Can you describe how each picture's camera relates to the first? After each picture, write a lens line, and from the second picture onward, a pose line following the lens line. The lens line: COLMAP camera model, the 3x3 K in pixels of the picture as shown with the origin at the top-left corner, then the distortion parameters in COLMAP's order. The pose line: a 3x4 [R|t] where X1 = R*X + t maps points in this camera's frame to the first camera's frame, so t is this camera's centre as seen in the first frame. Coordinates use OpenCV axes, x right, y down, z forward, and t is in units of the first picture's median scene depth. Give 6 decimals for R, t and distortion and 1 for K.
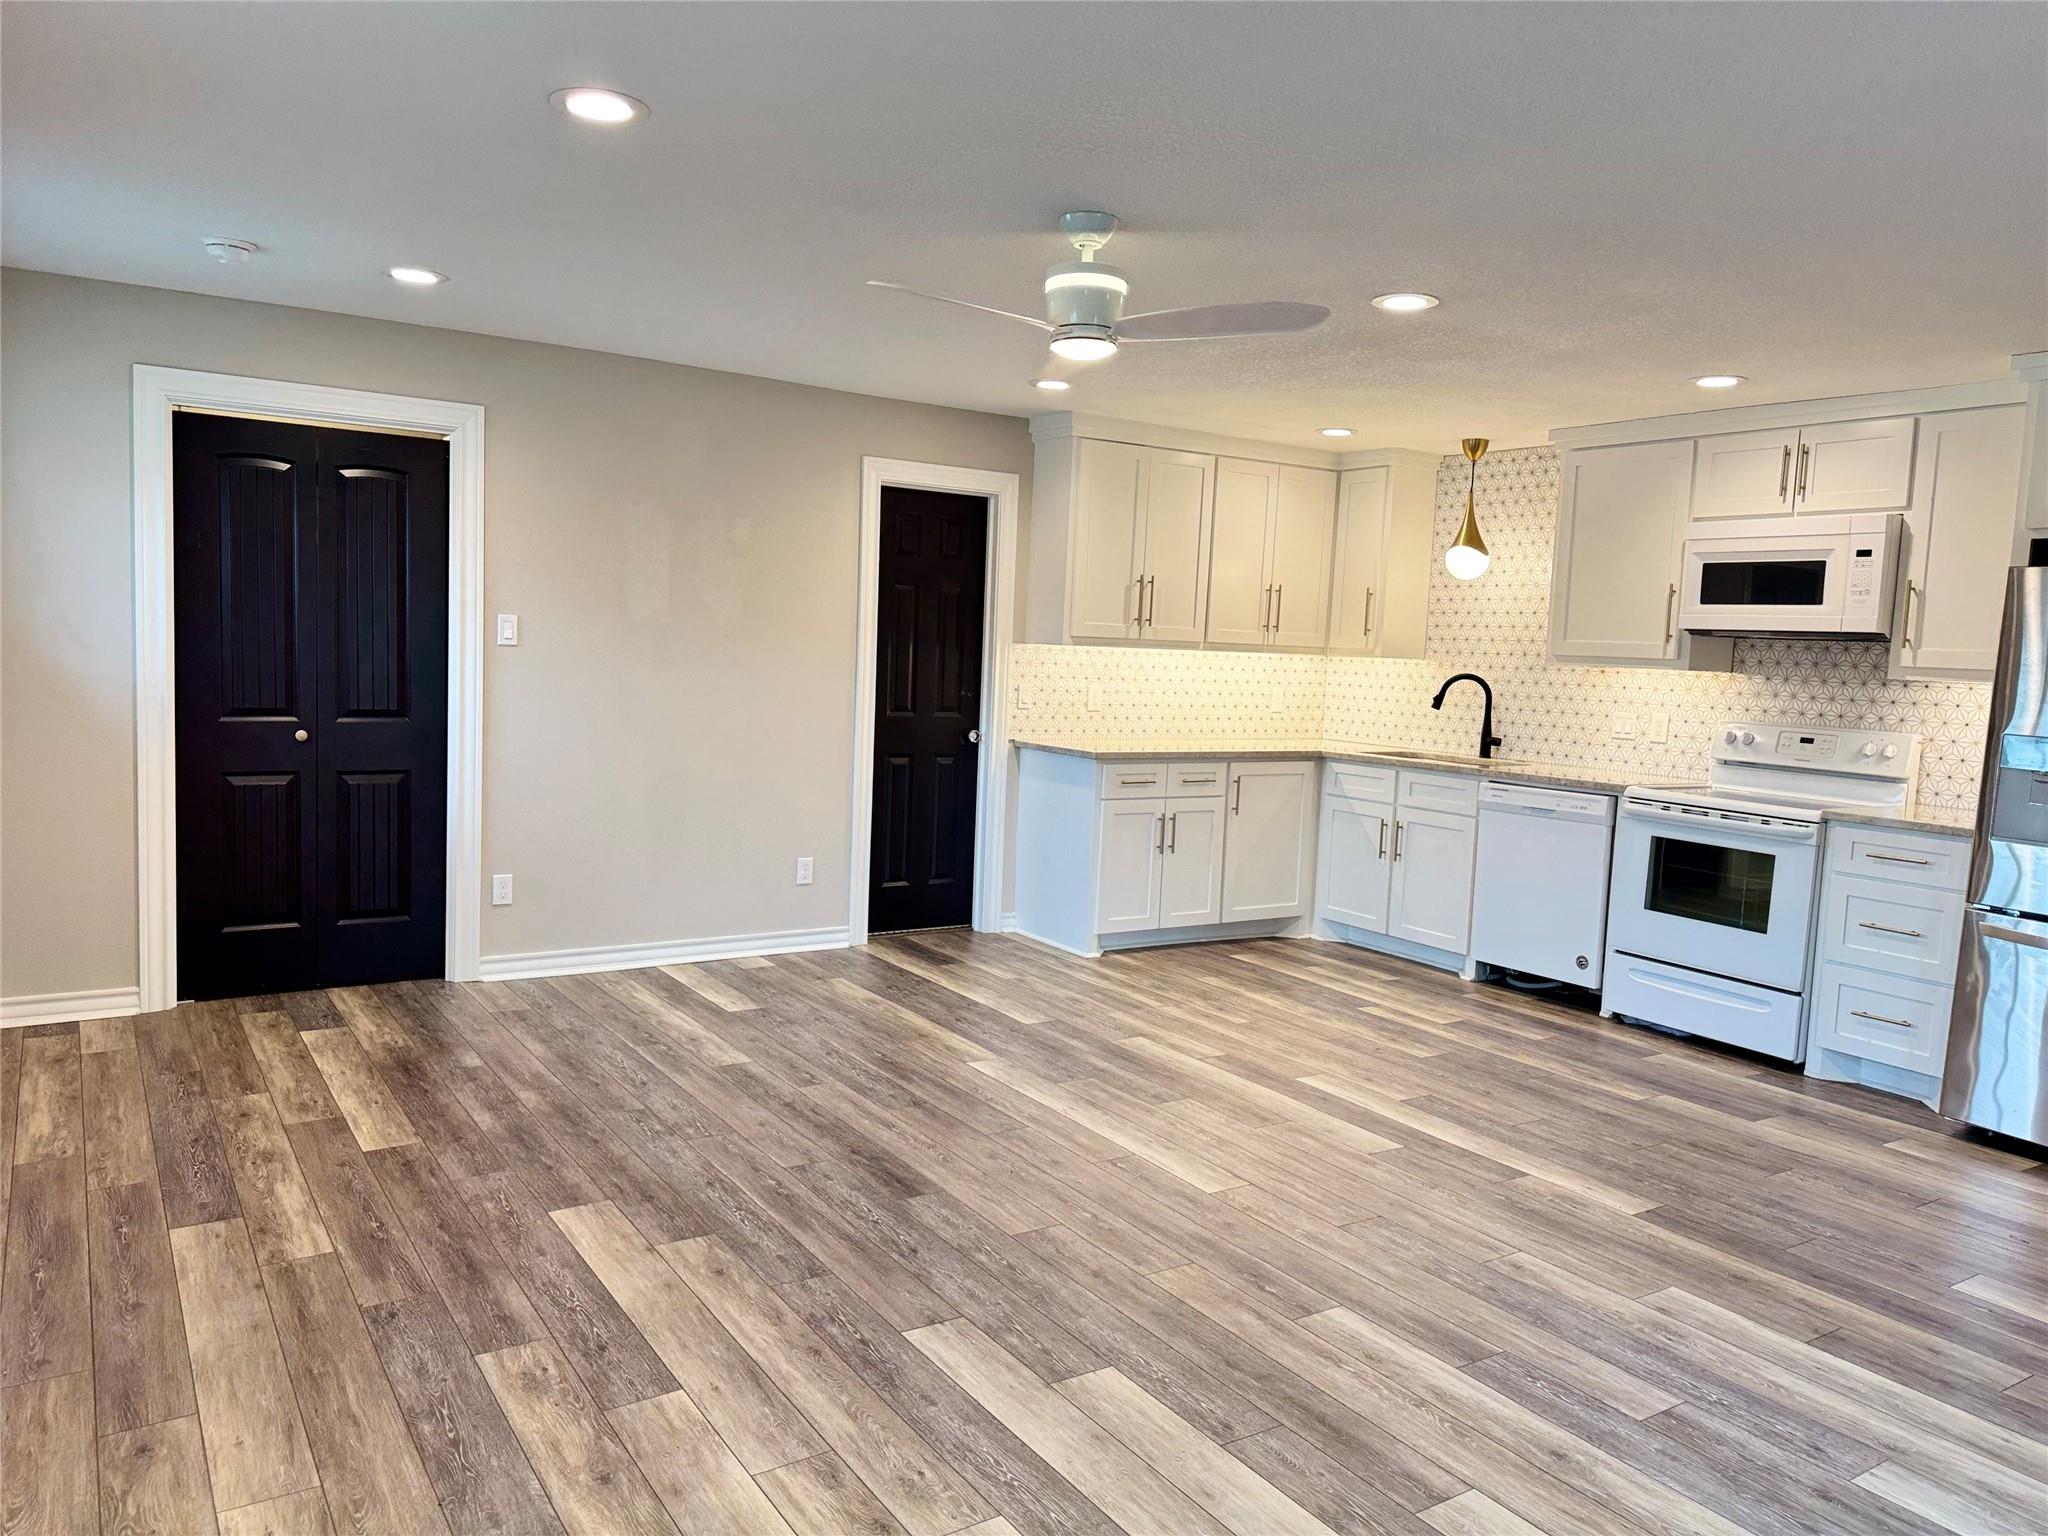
lens RADIAL K [[1439.0, 0, 1015.7], [0, 1439.0, 769.2], [0, 0, 1]] dist [0.081541, -0.120589]
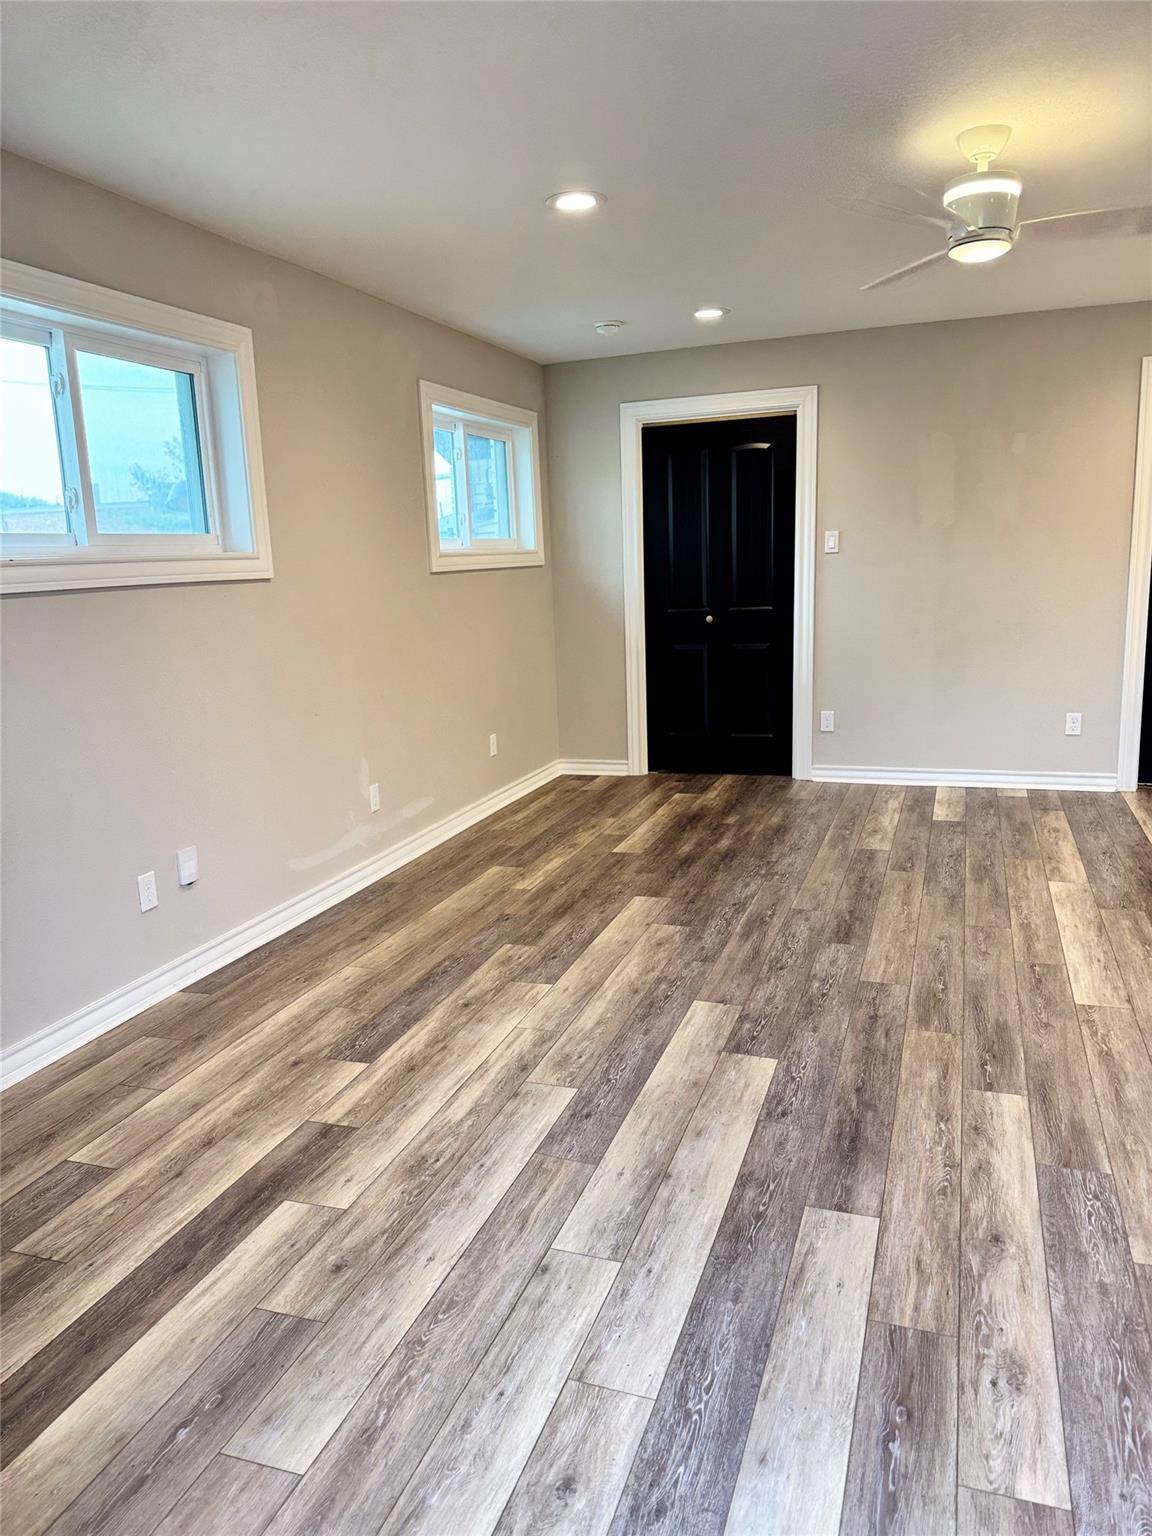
lens RADIAL K [[1073.5, 0, 553.3], [0, 1073.5, 785.8], [0, 0, 1]] dist [0.000914, -0.008567]
pose [[0.588741, 0.104207, -0.801577, 0.393361], [-0.009826, 0.992505, 0.121812, 0.019494], [0.808262, -0.063840, 0.585352, 0.140976]]
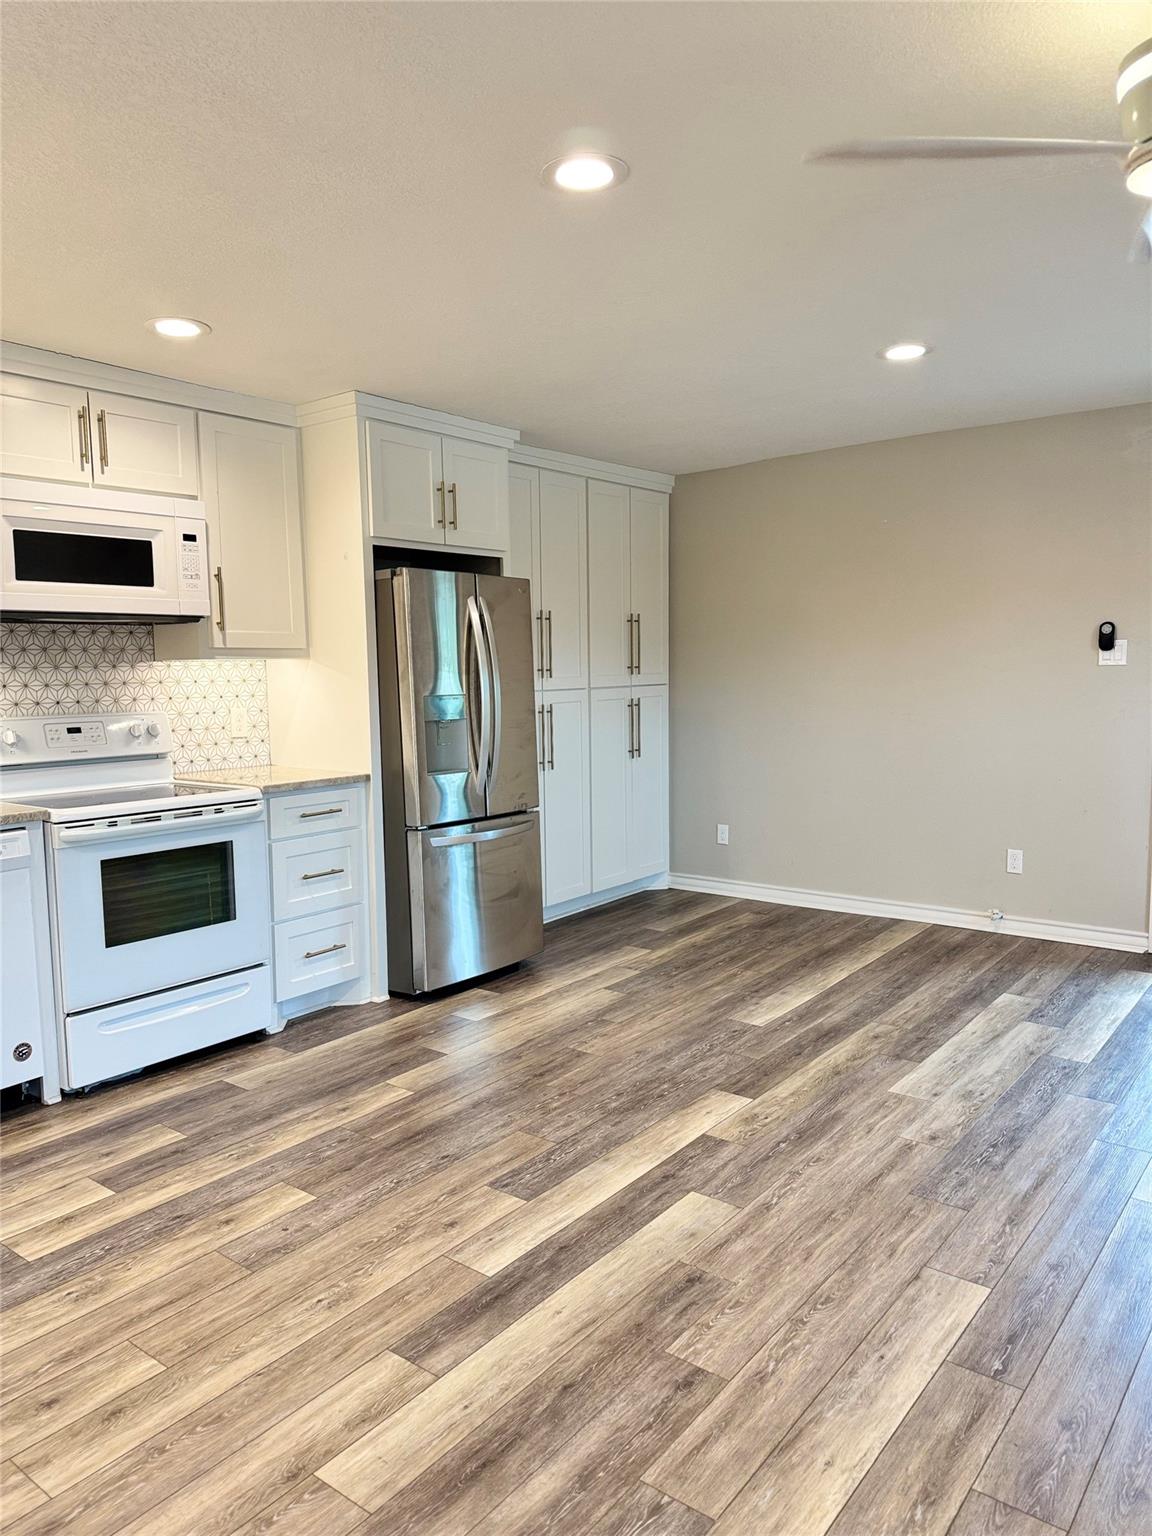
lens RADIAL K [[1079.3, 0, 576.0], [0, 1079.3, 768.0], [0, 0, 1]] dist [0.081541, -0.120589]
pose [[-0.327309, -0.132374, 0.935599, -0.244867], [0.085778, 0.981888, 0.168932, -0.094491], [-0.941016, 0.135547, -0.310026, 0.995000]]
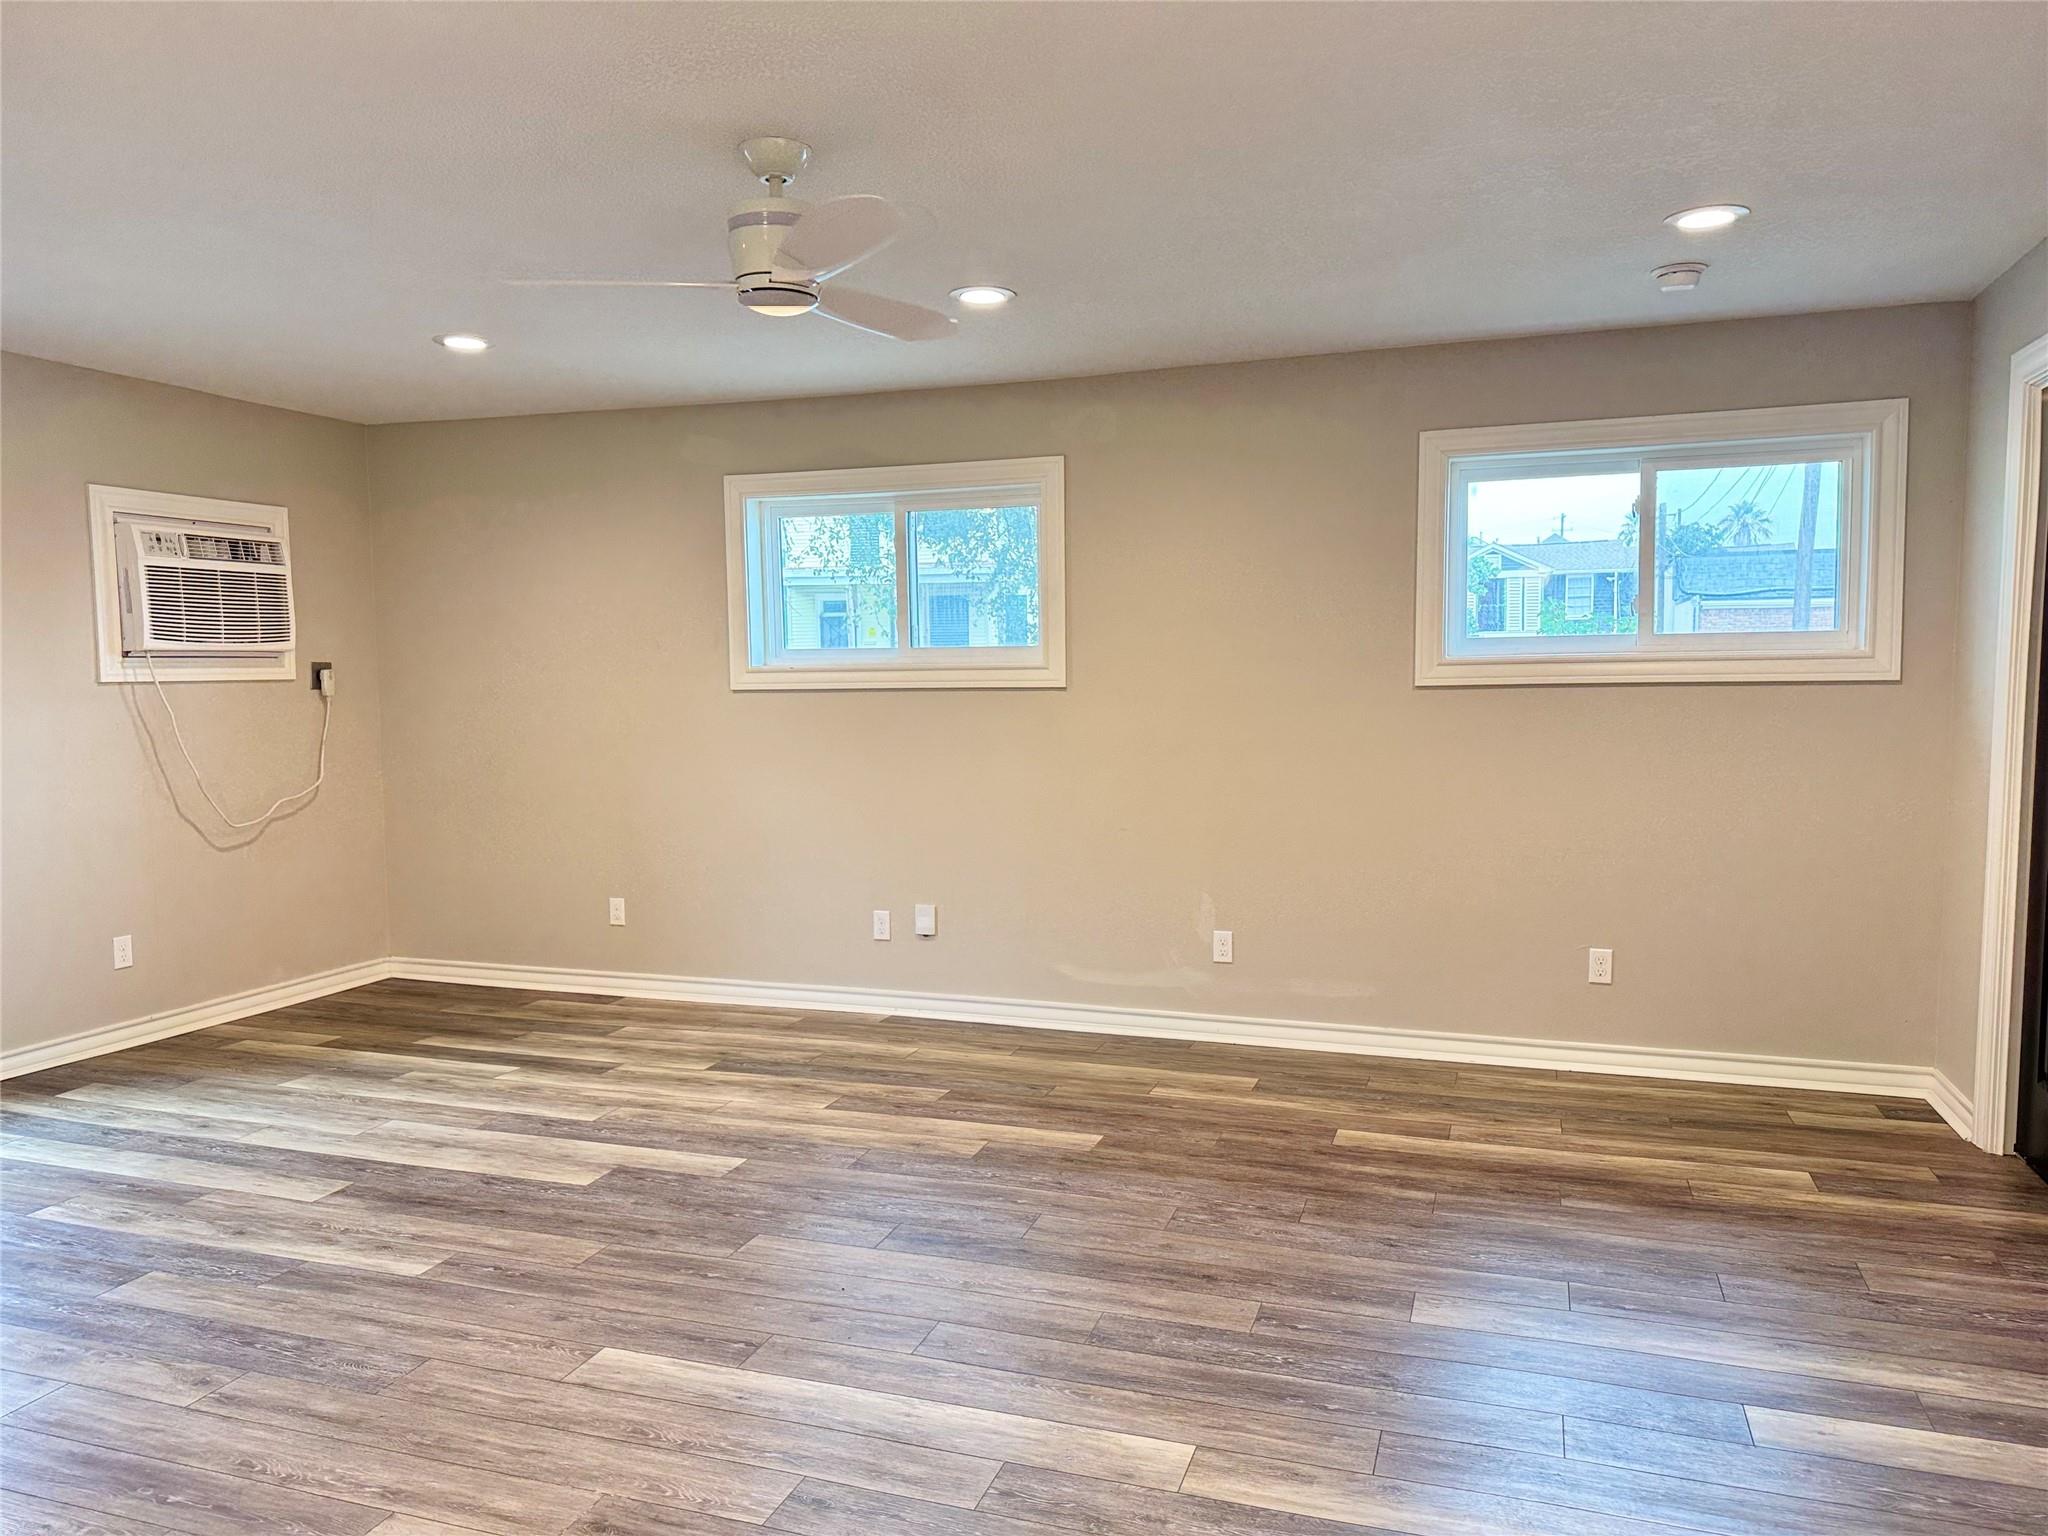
lens RADIAL K [[1439.0, 0, 1015.7], [0, 1439.0, 769.2], [0, 0, 1]] dist [0.081541, -0.120589]
pose [[-0.791029, 0.013433, -0.611631, 0.315084], [-0.080032, 0.988895, 0.125224, -0.097038], [0.606521, 0.148006, -0.781170, 1.229743]]
